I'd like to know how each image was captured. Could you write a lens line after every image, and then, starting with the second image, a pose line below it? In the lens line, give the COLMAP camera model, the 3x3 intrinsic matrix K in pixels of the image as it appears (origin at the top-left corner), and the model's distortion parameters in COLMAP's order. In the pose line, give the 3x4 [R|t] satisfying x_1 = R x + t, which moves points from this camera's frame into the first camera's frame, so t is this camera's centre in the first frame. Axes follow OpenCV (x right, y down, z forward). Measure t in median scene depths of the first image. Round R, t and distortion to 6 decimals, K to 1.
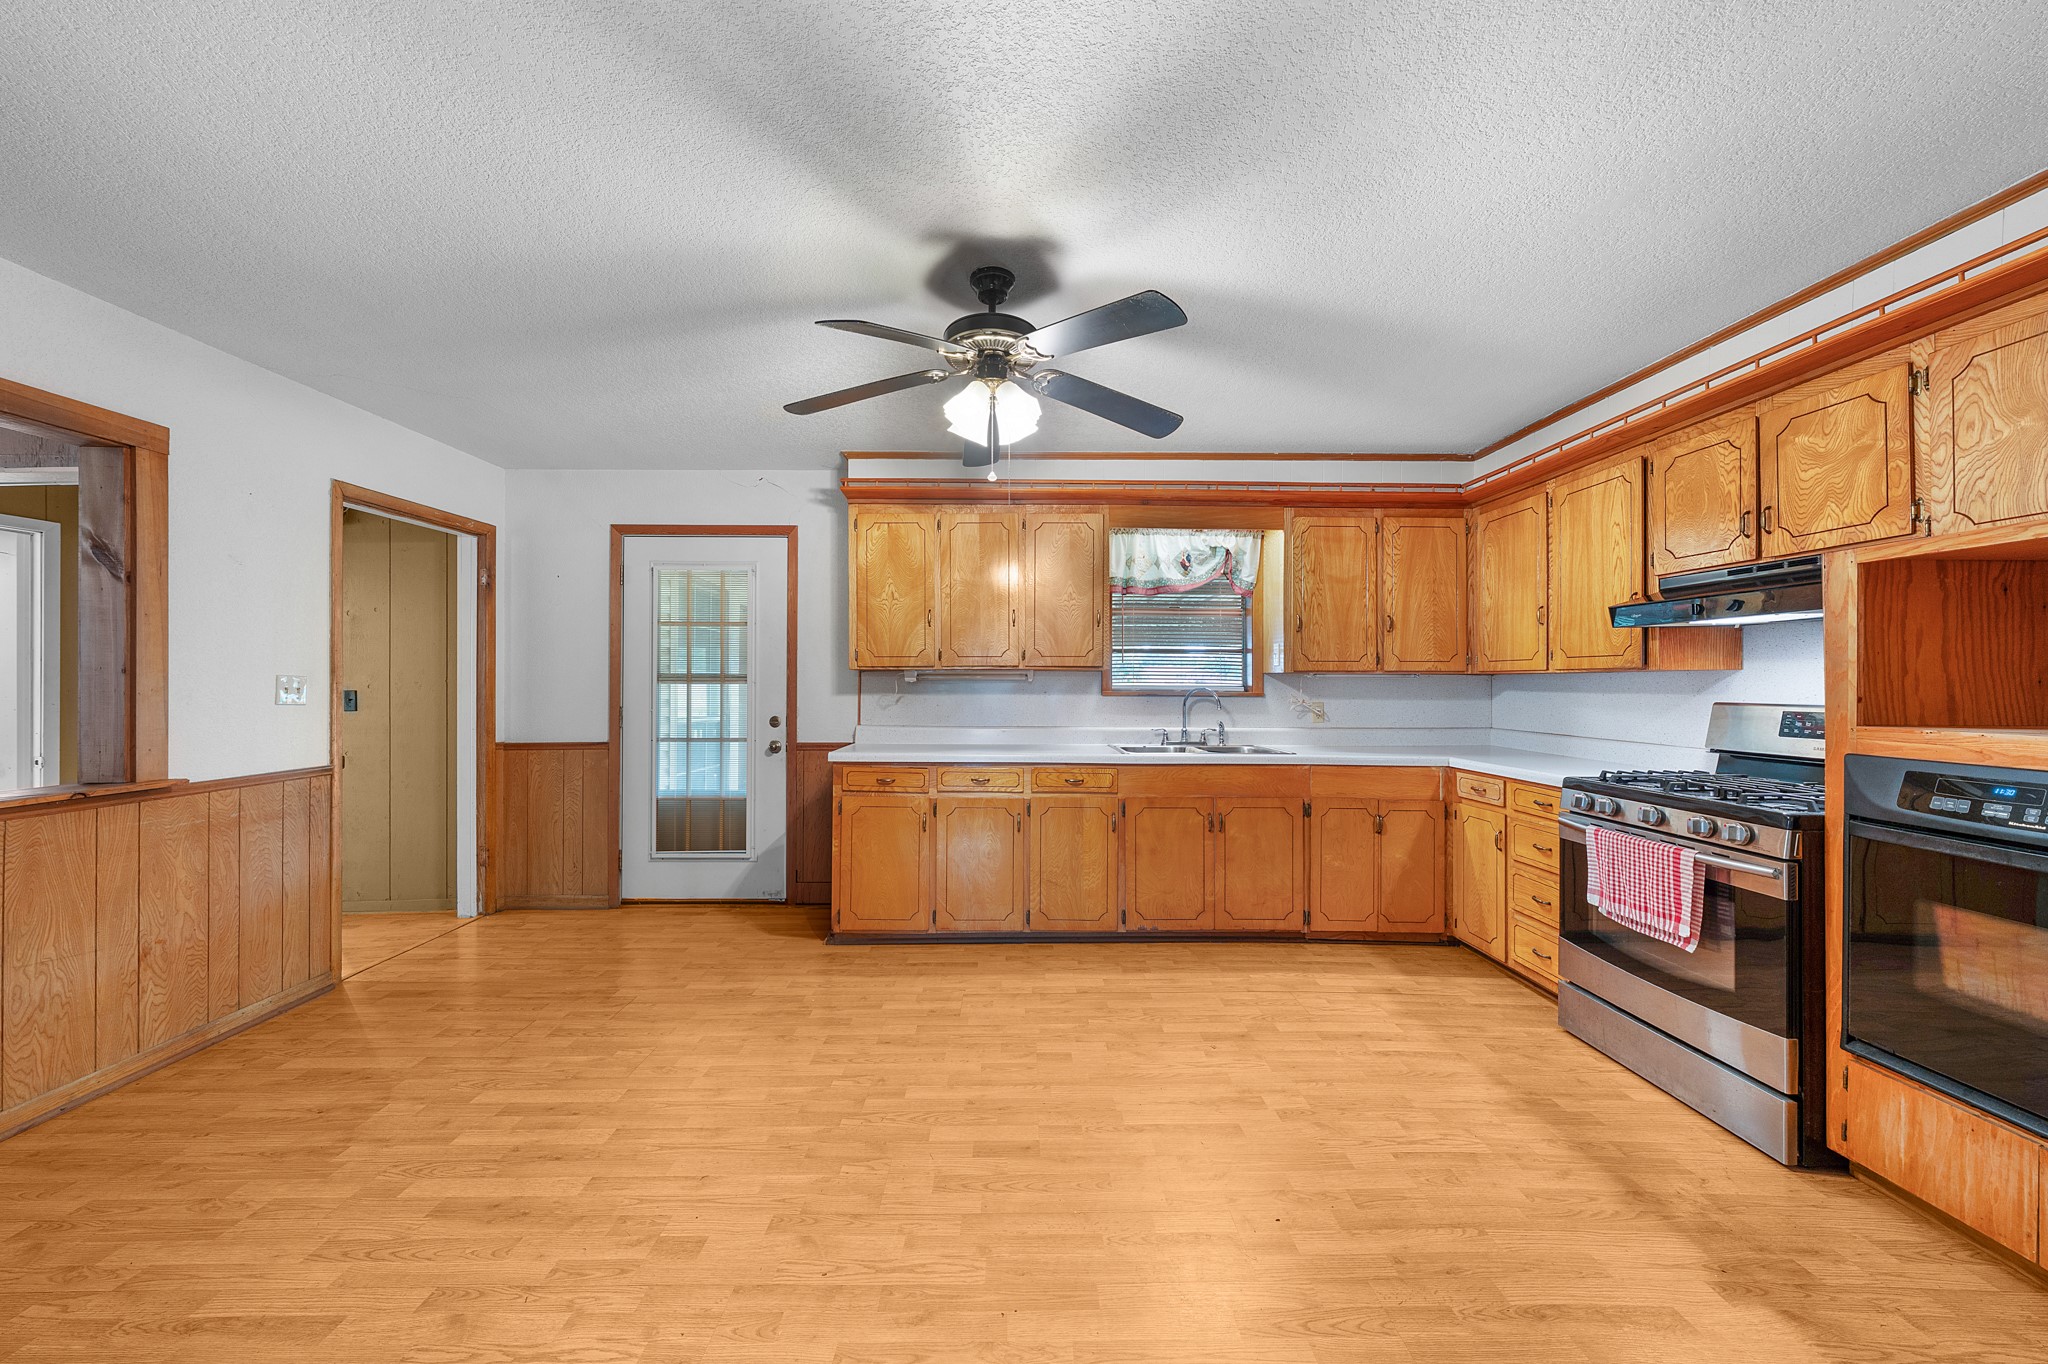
lens RADIAL K [[690.2, 0, 1017.8], [0, 690.2, 684.1], [0, 0, 1]] dist [0.000211, -0.000481]
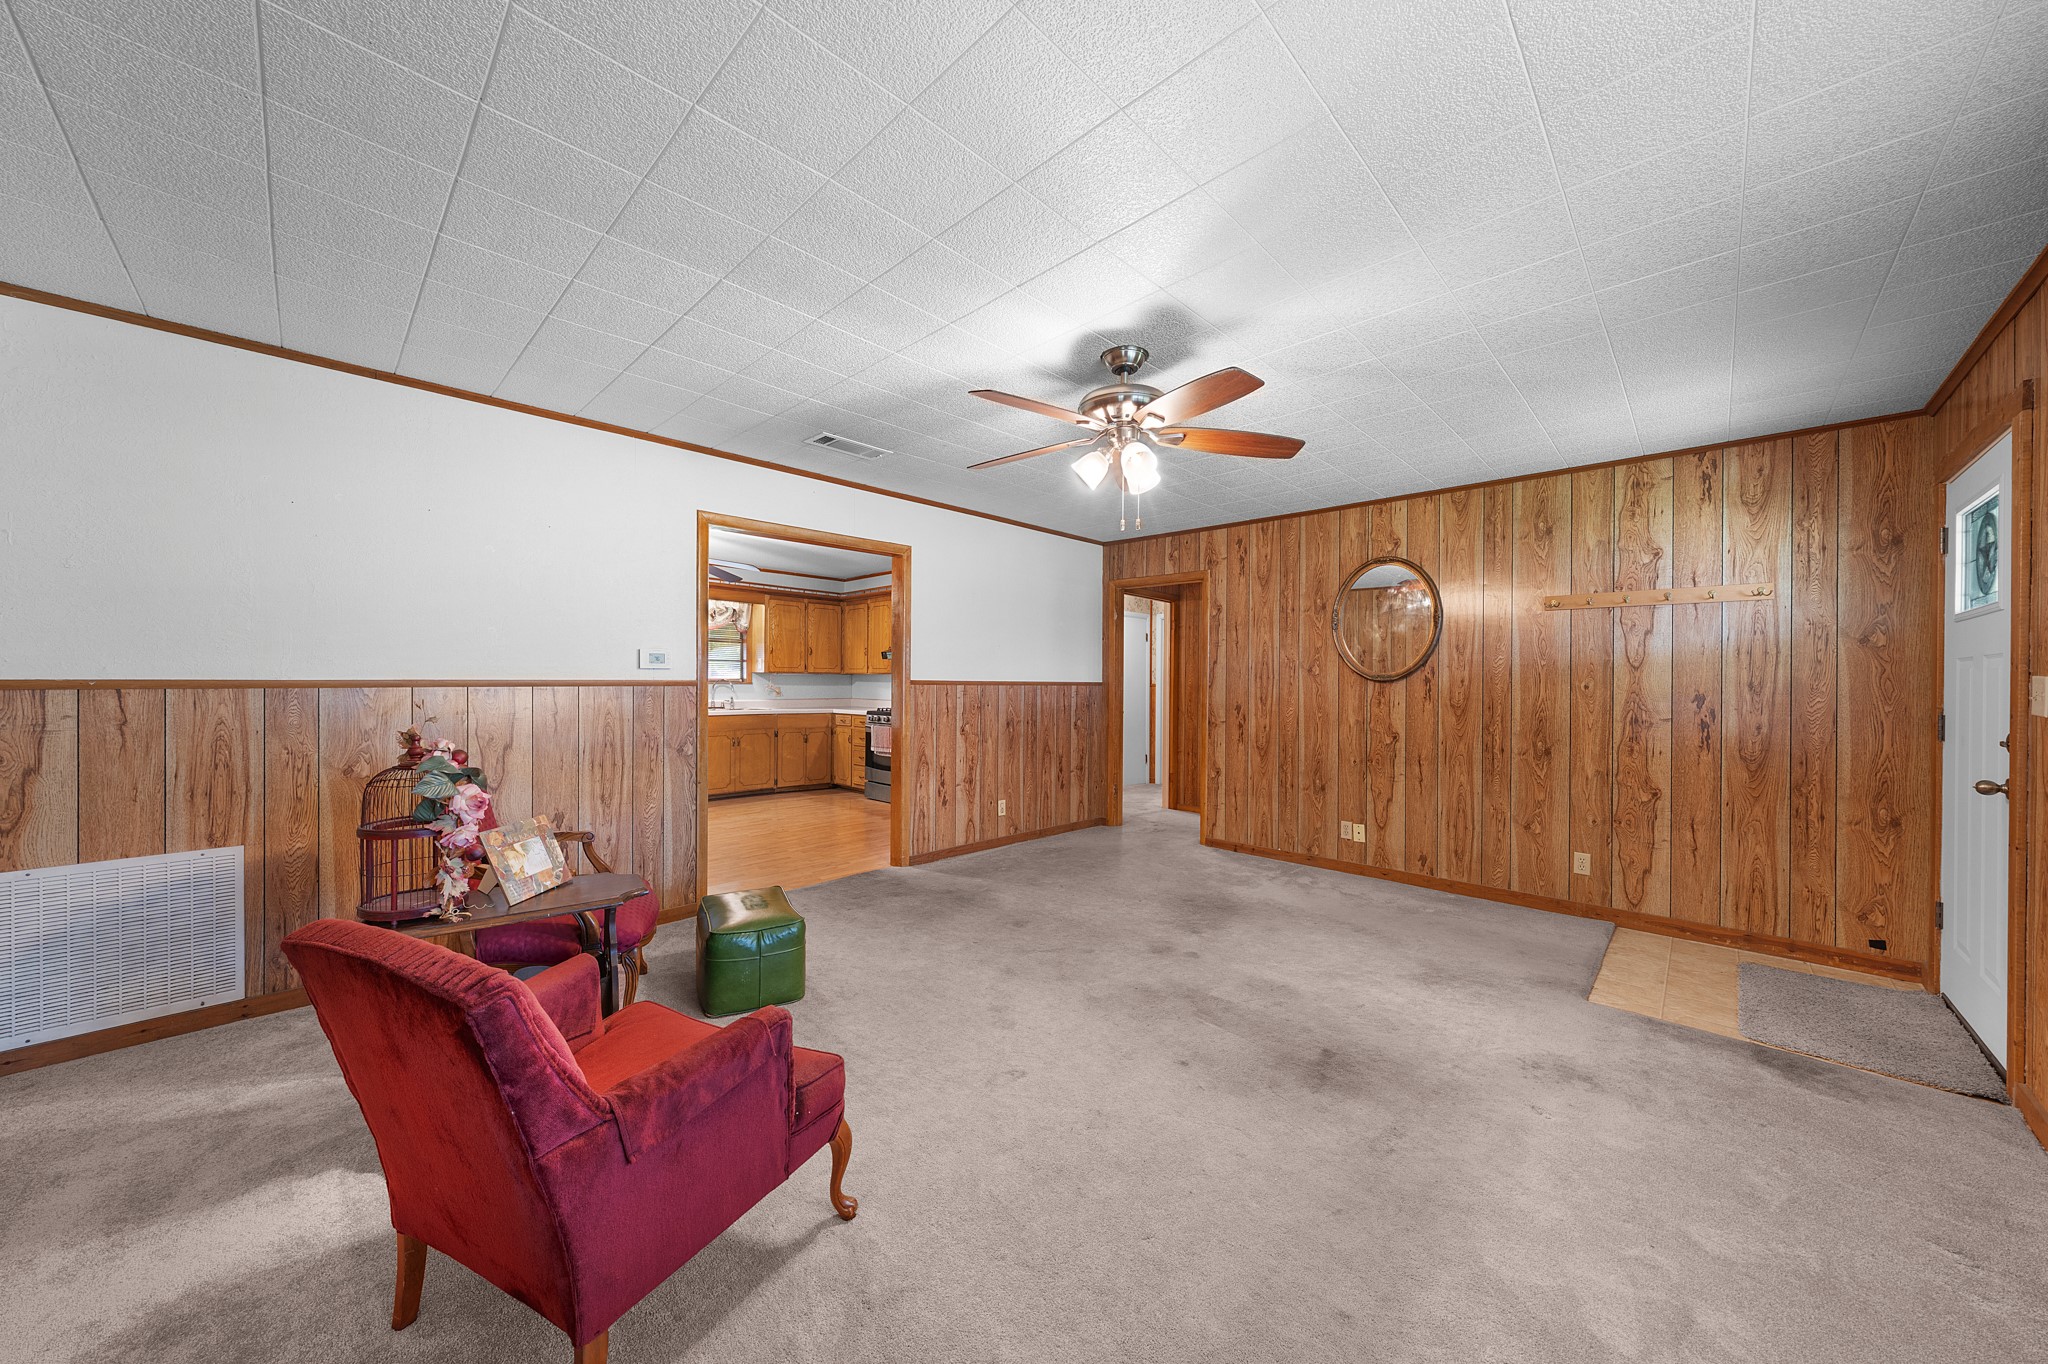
lens RADIAL K [[690.2, 0, 1029.7], [0, 690.2, 680.7], [0, 0, 1]] dist [0.000211, -0.000481]
pose [[0.687762, 0.006261, 0.725909, -0.736176], [-0.009349, 0.999956, 0.000233, 0.000274], [-0.725876, -0.006946, 0.687790, -1.303020]]
